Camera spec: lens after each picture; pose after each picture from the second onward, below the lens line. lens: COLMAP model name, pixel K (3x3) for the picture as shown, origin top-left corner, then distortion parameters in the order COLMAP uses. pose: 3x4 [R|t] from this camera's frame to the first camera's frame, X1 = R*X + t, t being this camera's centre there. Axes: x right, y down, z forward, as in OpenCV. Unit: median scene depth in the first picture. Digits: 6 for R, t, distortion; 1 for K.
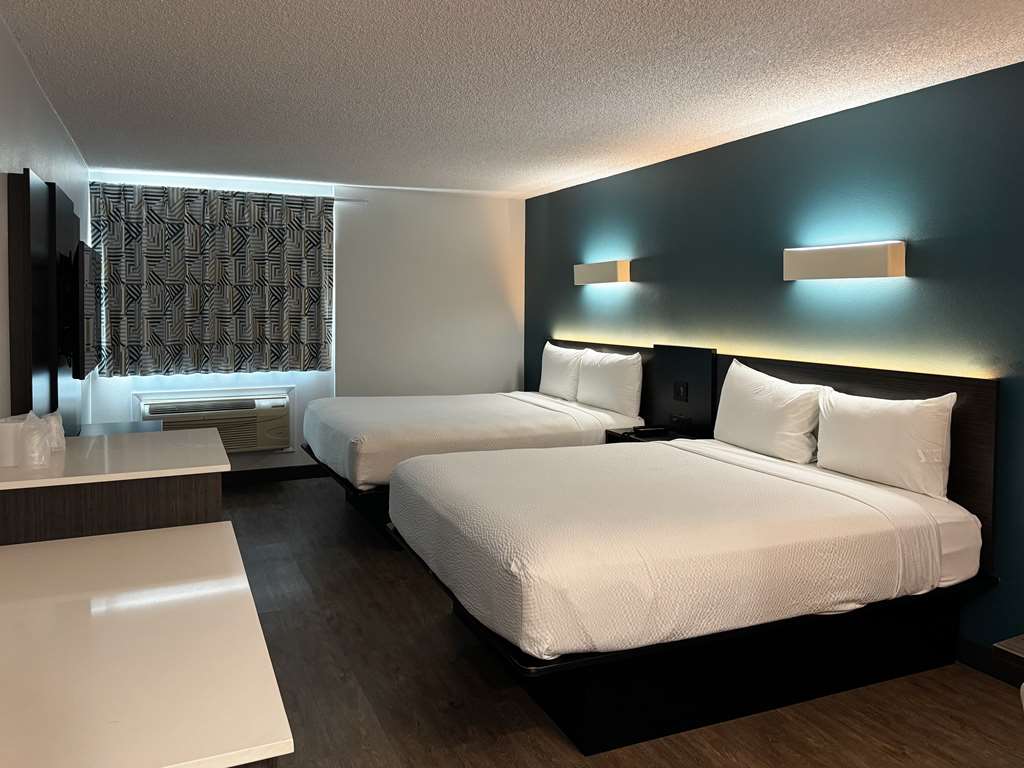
lens RADIAL K [[746.6, 0, 510.9], [0, 746.6, 387.4], [0, 0, 1]] dist [0.012178, -0.017564]
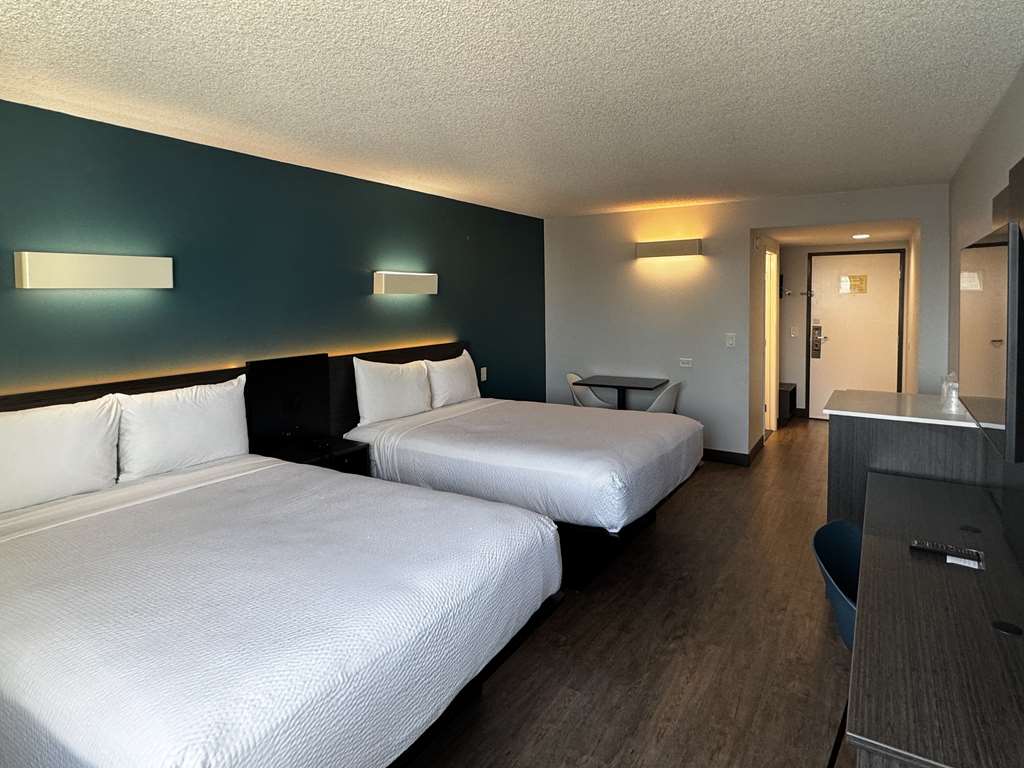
lens RADIAL K [[545.0, 0, 514.4], [0, 545.0, 395.4], [0, 0, 1]] dist [-0.003377, -0.000341]
pose [[-0.524323, -0.152351, 0.837779, -0.658506], [0.102746, 0.965356, 0.239855, -0.186072], [-0.845298, 0.211840, -0.490505, 1.419906]]
